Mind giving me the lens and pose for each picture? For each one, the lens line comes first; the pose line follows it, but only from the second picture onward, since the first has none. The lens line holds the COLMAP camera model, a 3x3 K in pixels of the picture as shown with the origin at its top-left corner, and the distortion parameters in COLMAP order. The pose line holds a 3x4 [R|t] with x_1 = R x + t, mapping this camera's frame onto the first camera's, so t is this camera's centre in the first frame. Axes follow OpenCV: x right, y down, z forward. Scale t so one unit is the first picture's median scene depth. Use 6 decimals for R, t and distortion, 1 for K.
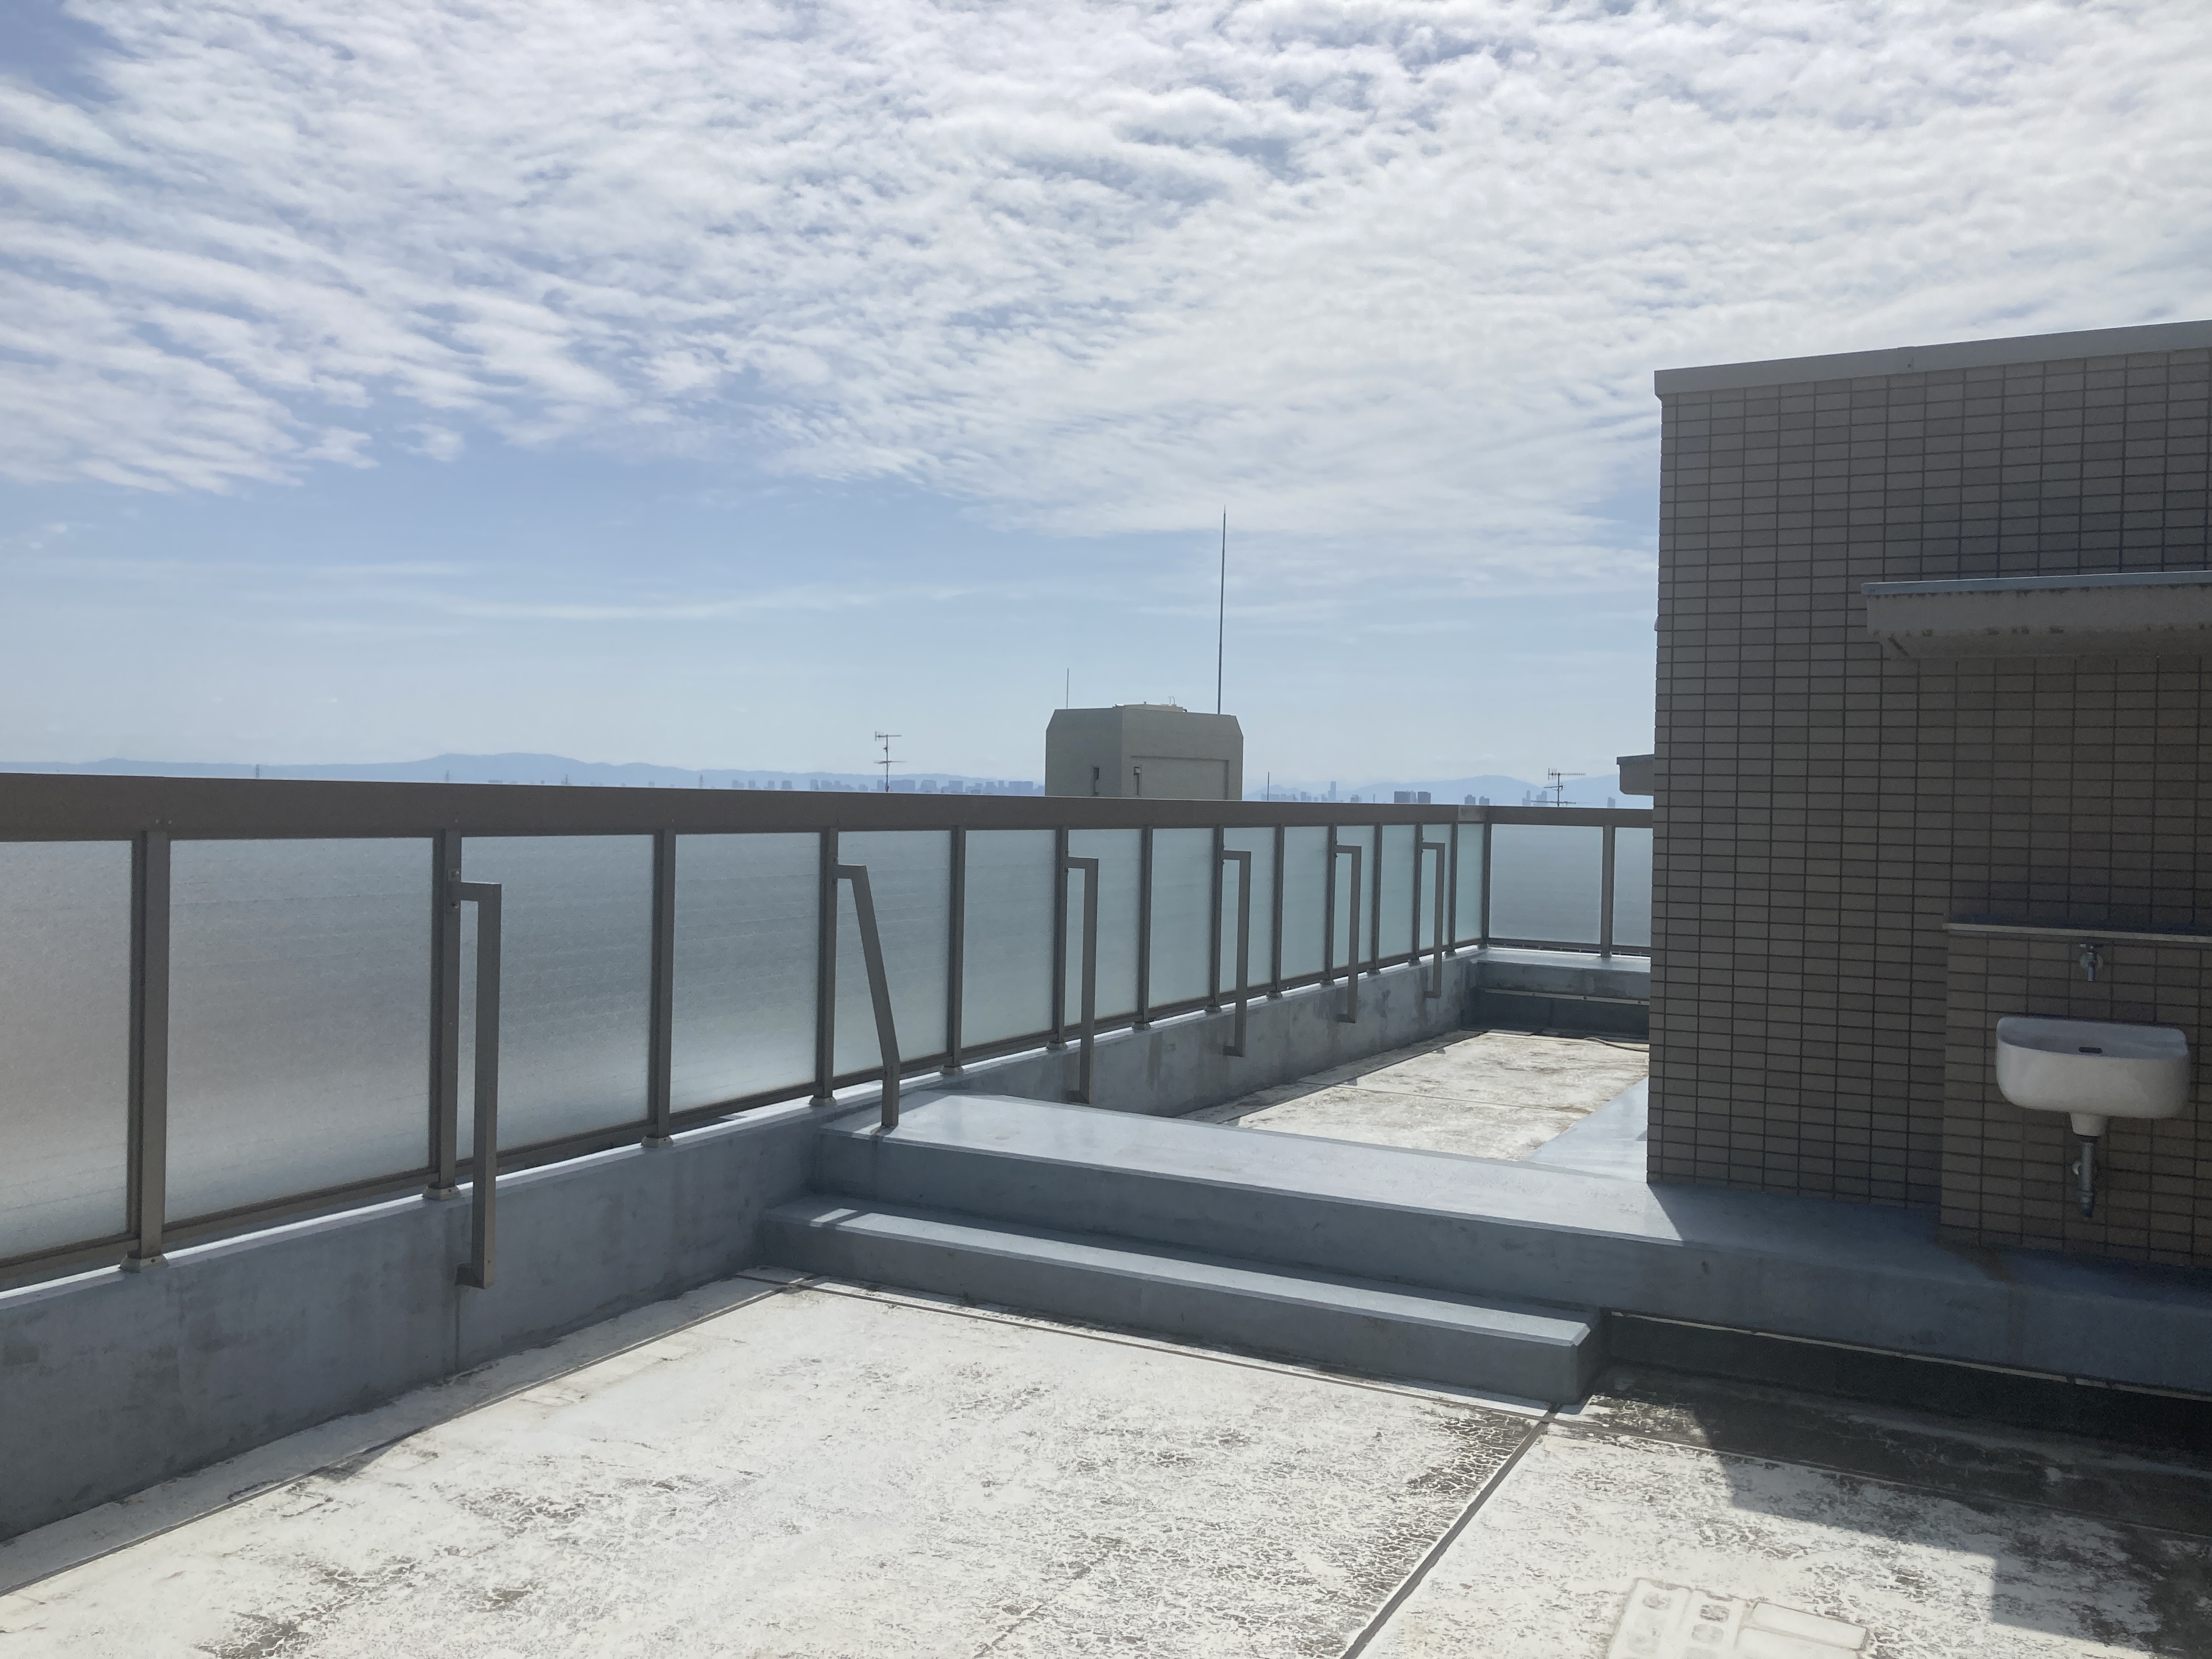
lens RADIAL K [[1813.7, 0, 1106.0], [0, 1813.7, 829.5], [0, 0, 1]] dist [0.026410, 0.009924]
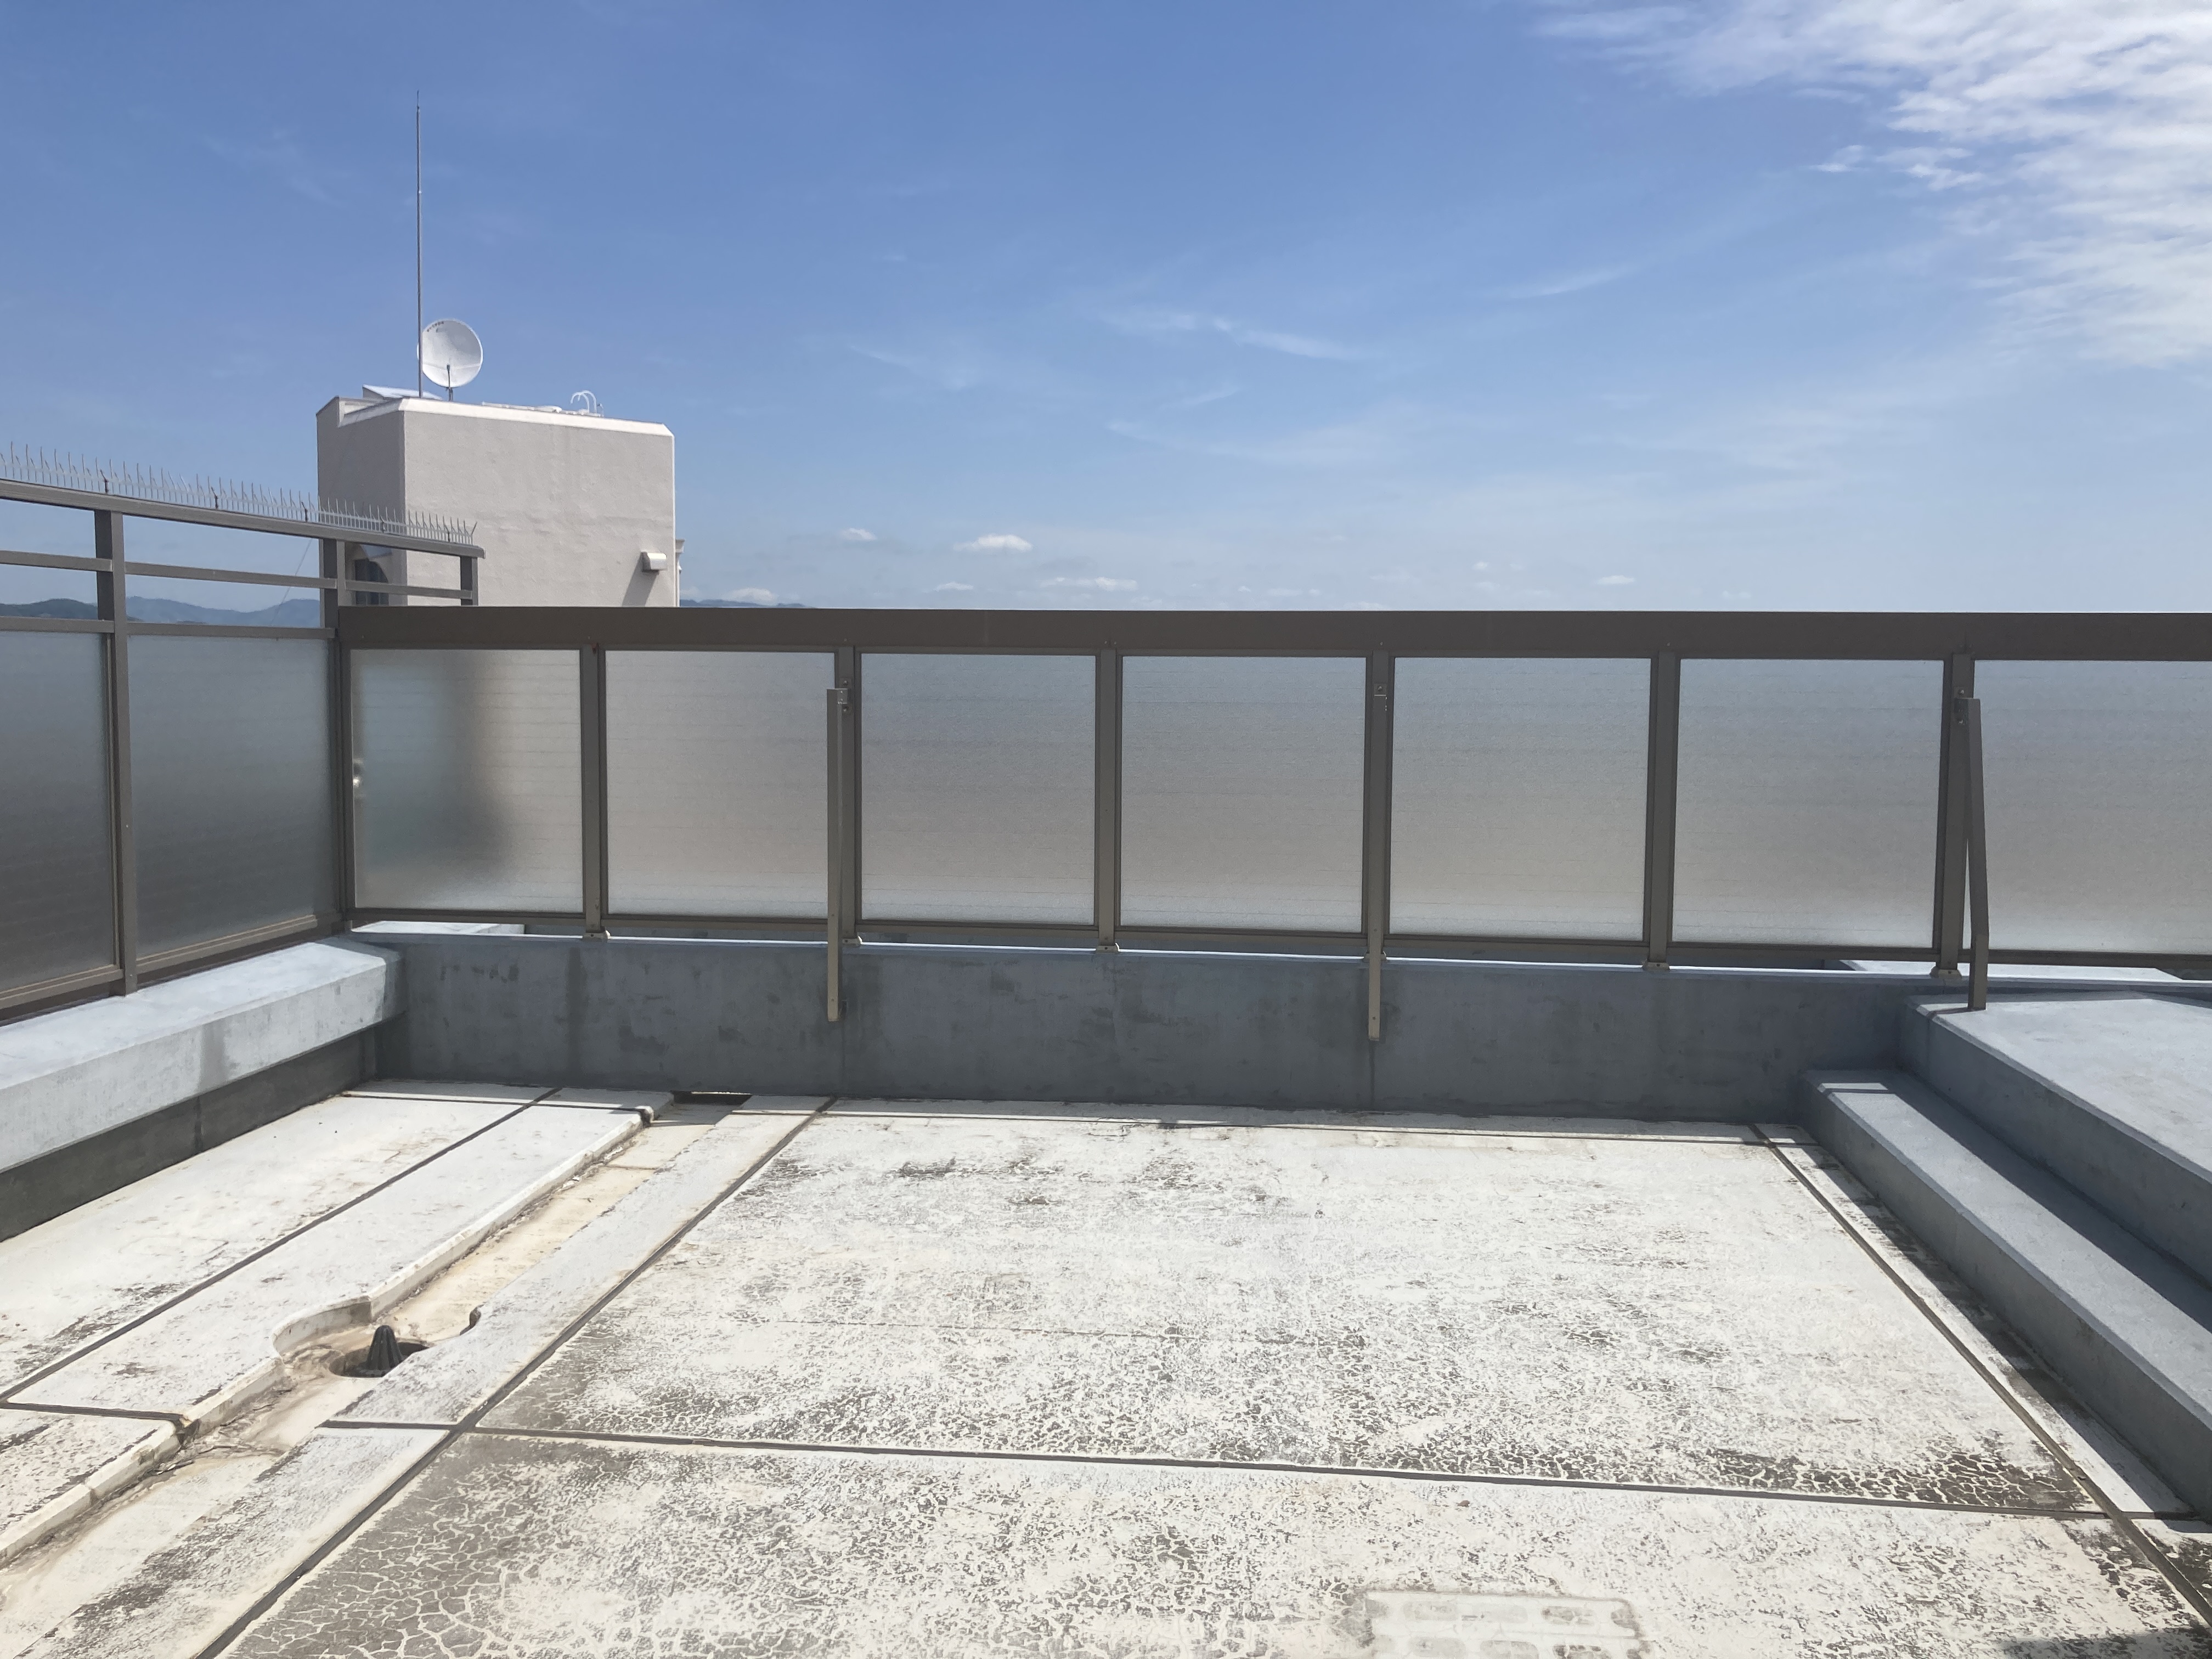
lens RADIAL K [[1813.7, 0, 1106.0], [0, 1813.7, 829.5], [0, 0, 1]] dist [0.026410, 0.009924]
pose [[0.363951, 0.063327, -0.929263, 0.765169], [-0.021272, 0.997991, 0.059679, 0.060276], [0.931175, -0.001953, 0.364567, 0.484265]]
